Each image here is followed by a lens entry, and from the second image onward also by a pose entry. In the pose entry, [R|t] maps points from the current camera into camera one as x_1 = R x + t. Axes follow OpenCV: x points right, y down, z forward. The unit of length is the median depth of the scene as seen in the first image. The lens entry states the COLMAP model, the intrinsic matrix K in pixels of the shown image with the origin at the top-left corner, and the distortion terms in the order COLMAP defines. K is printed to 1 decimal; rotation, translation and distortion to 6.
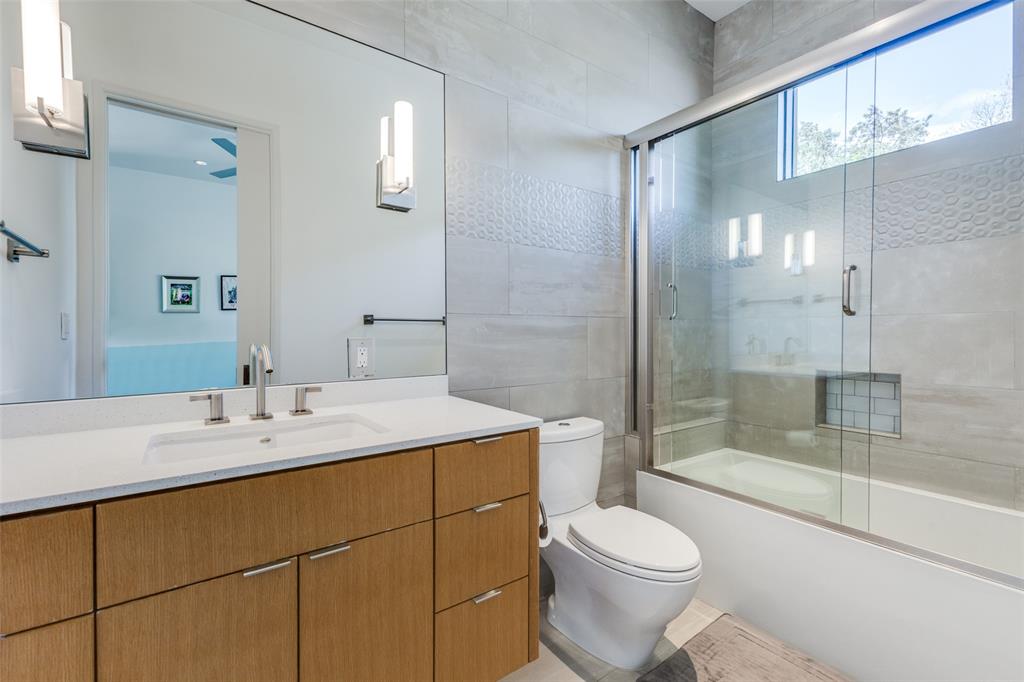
lens RADIAL K [[463.4, 0, 509.3], [0, 463.4, 337.7], [0, 0, 1]] dist [0.004969, -0.000203]
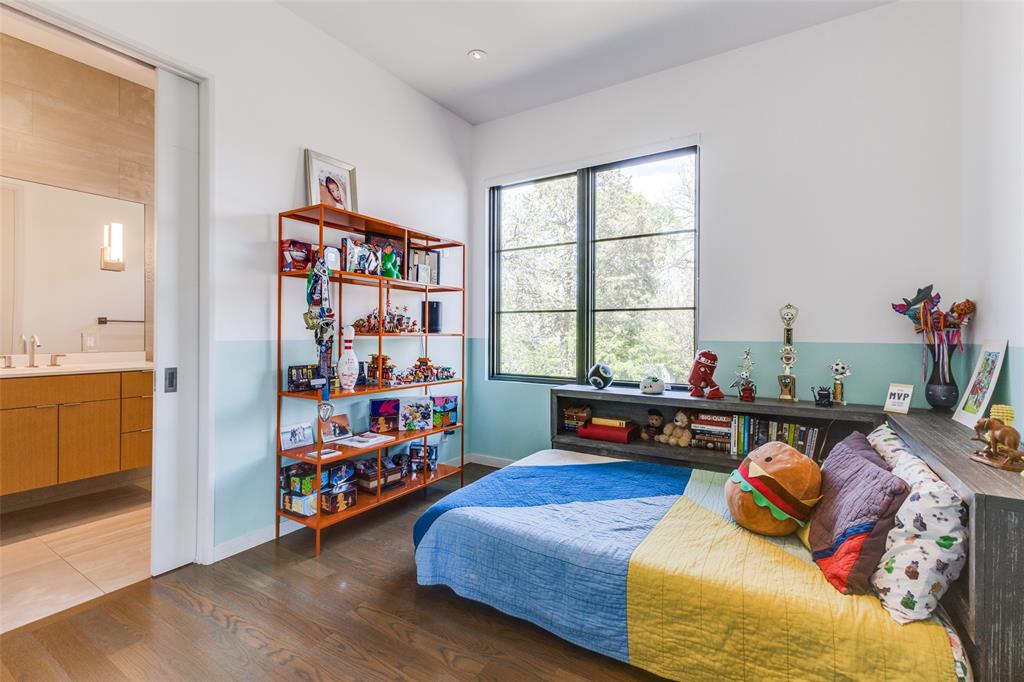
lens RADIAL K [[463.4, 0, 508.2], [0, 463.4, 334.7], [0, 0, 1]] dist [0.004969, -0.000203]
pose [[0.921649, 0.011241, 0.387863, 0.588579], [-0.009094, 0.999931, -0.007372, 0.007197], [-0.387919, 0.003267, 0.921688, -1.619973]]
